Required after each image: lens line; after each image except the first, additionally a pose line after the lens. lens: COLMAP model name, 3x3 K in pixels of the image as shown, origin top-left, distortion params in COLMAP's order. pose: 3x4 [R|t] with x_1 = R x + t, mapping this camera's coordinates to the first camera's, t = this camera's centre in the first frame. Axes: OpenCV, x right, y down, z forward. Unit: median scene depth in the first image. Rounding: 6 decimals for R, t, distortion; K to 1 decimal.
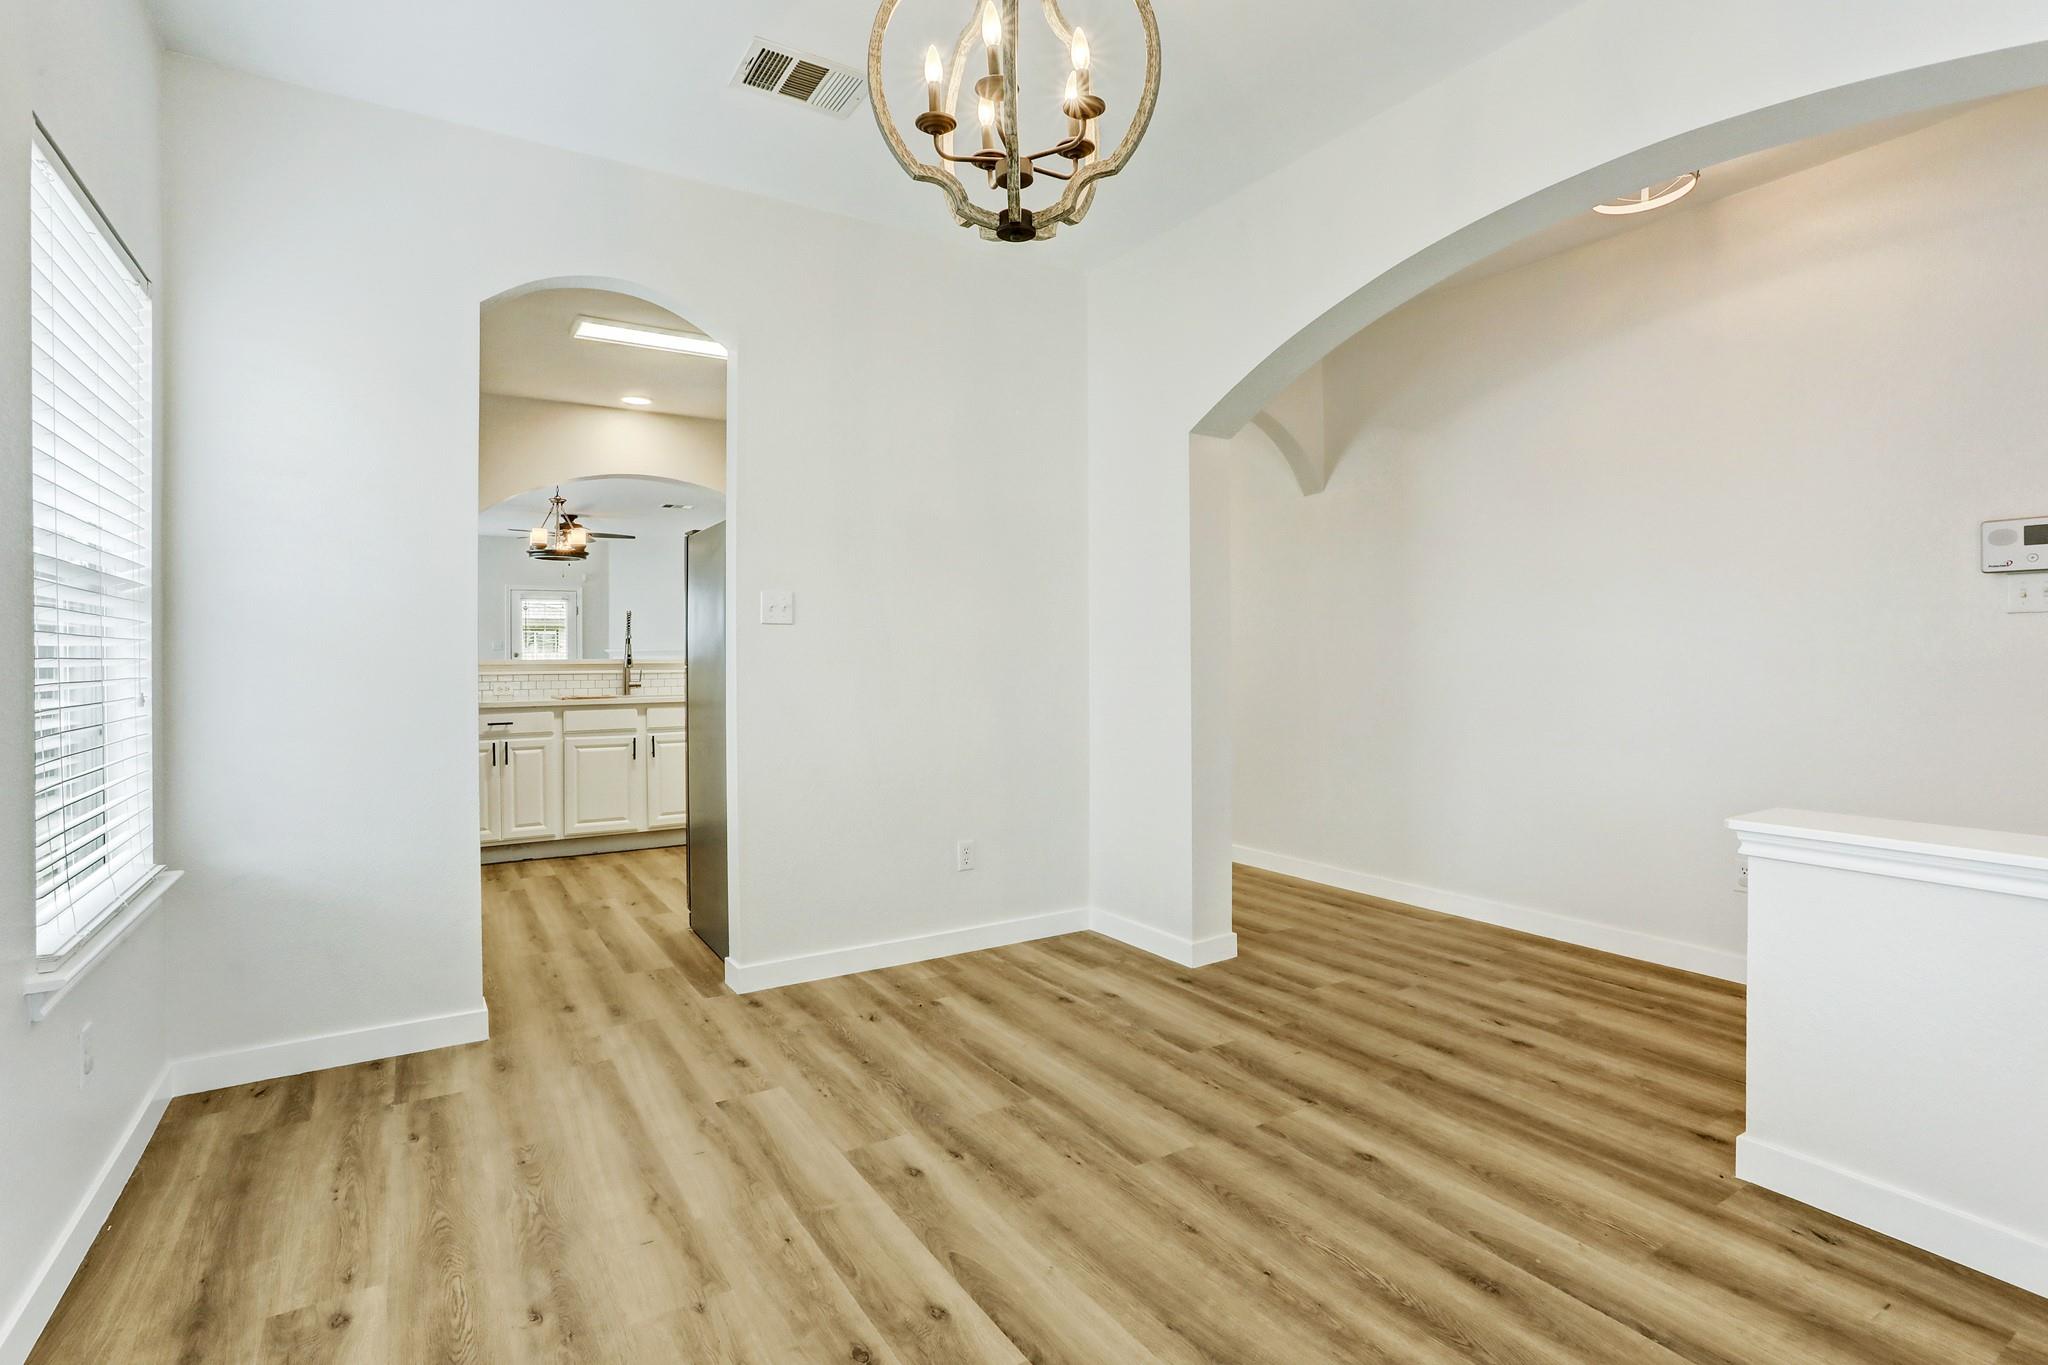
lens RADIAL K [[987.0, 0, 1022.3], [0, 987.0, 657.5], [0, 0, 1]] dist [-0.051346, 0.024646]
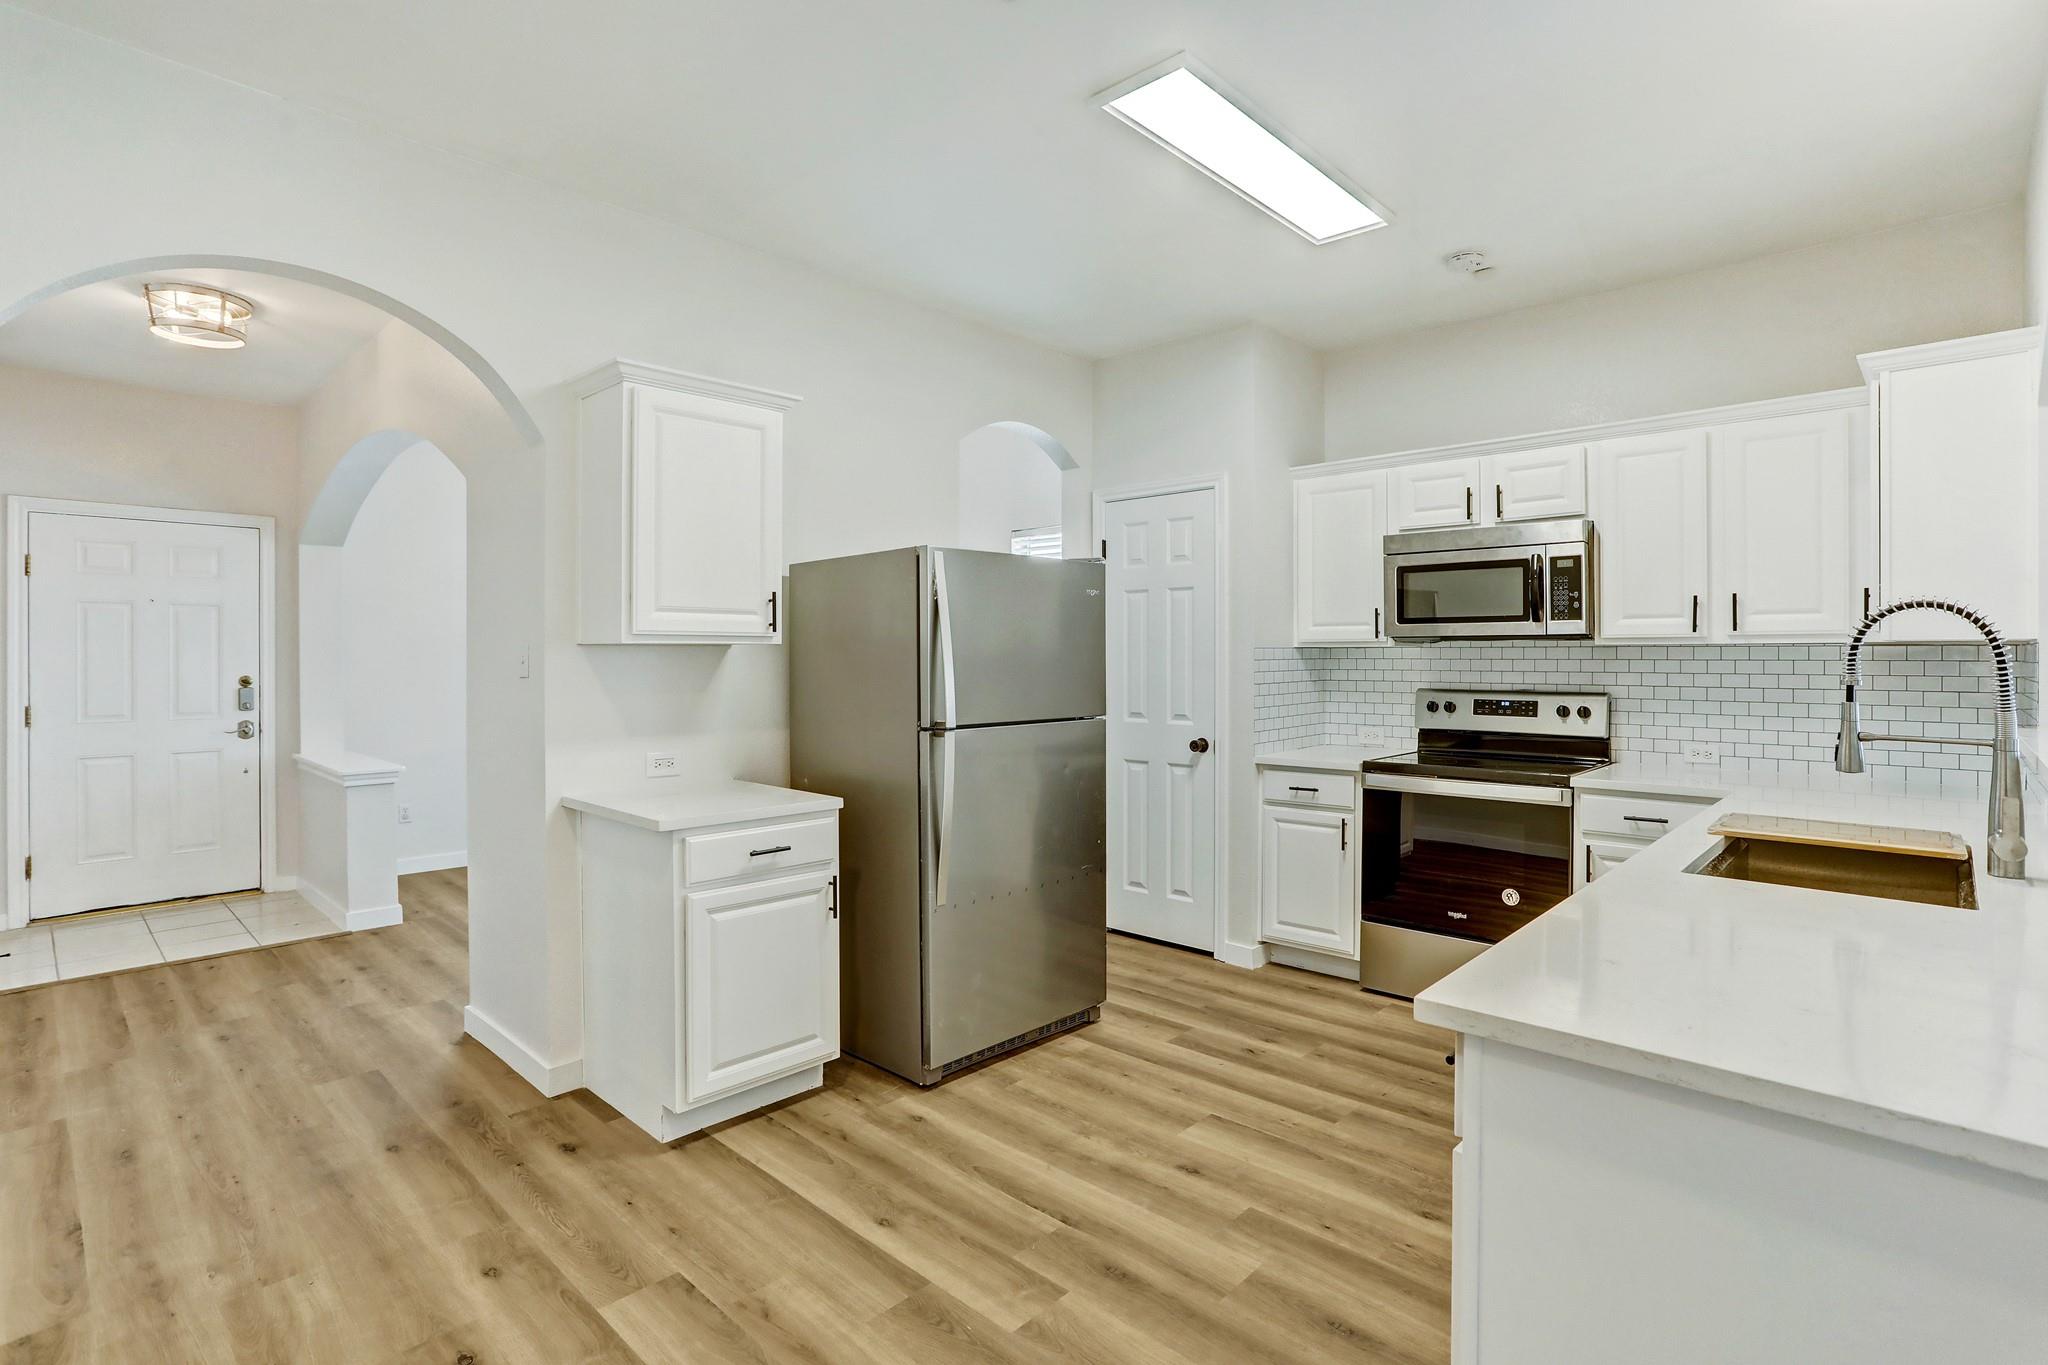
lens RADIAL K [[987.0, 0, 1022.3], [0, 987.0, 657.5], [0, 0, 1]] dist [-0.051346, 0.024646]
pose [[-0.970227, 0.006884, -0.242101, -0.109762], [0.005569, 0.999966, 0.006117, -0.078105], [0.242135, 0.004586, -0.970232, 2.905228]]
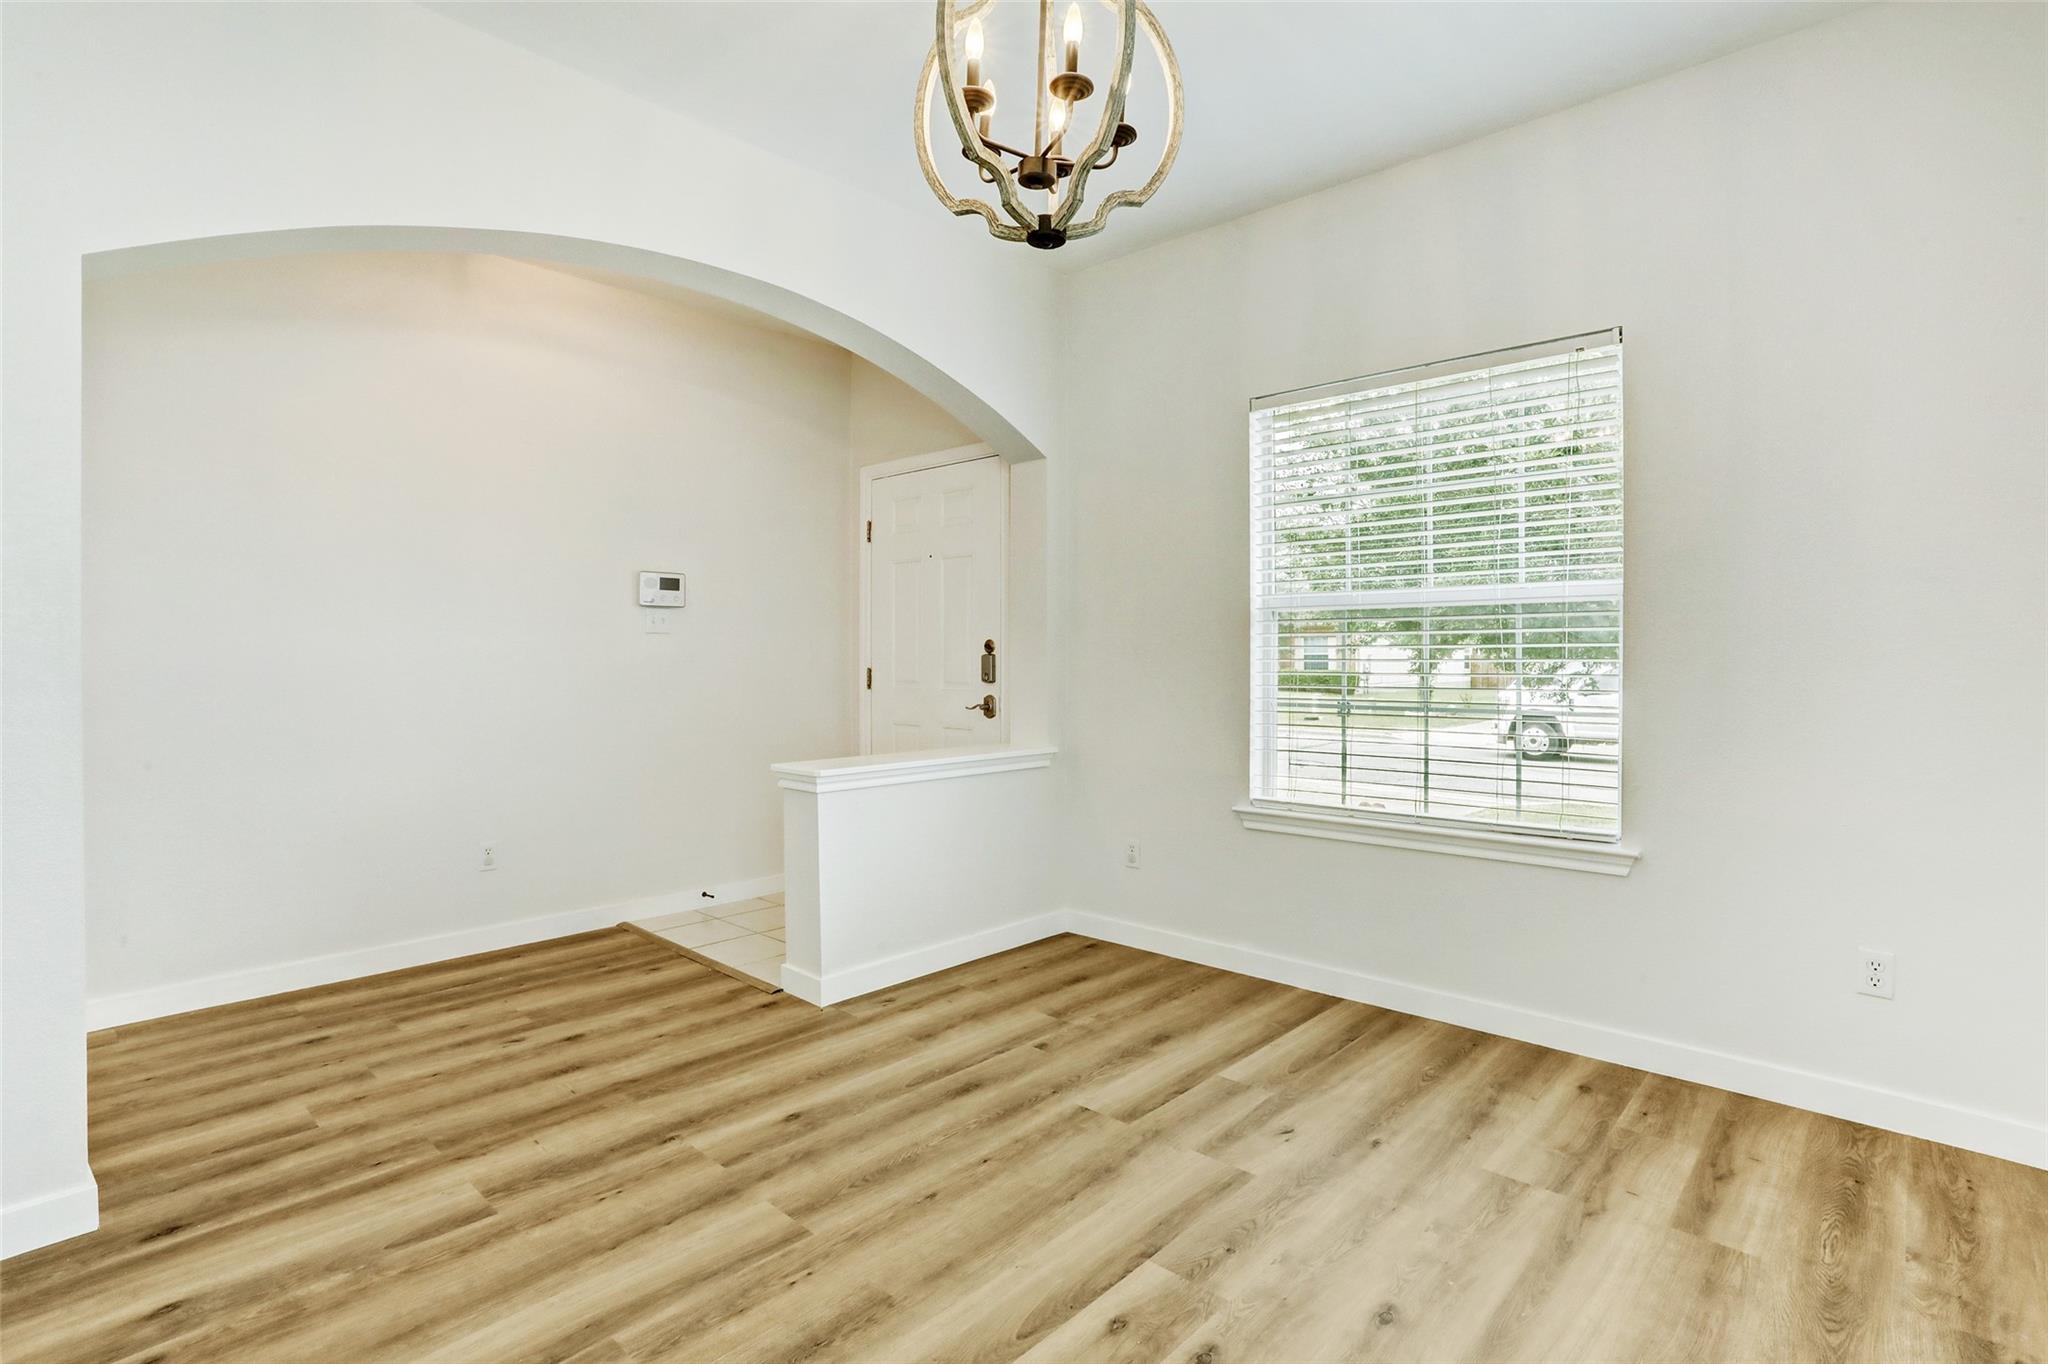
lens RADIAL K [[987.0, 0, 1022.3], [0, 987.0, 657.0], [0, 0, 1]] dist [-0.051346, 0.024646]
pose [[-0.246065, 0.004030, 0.969245, -0.663716], [0.006086, 0.999978, -0.002613, -0.000918], [-0.969234, 0.005256, -0.246084, 0.866168]]
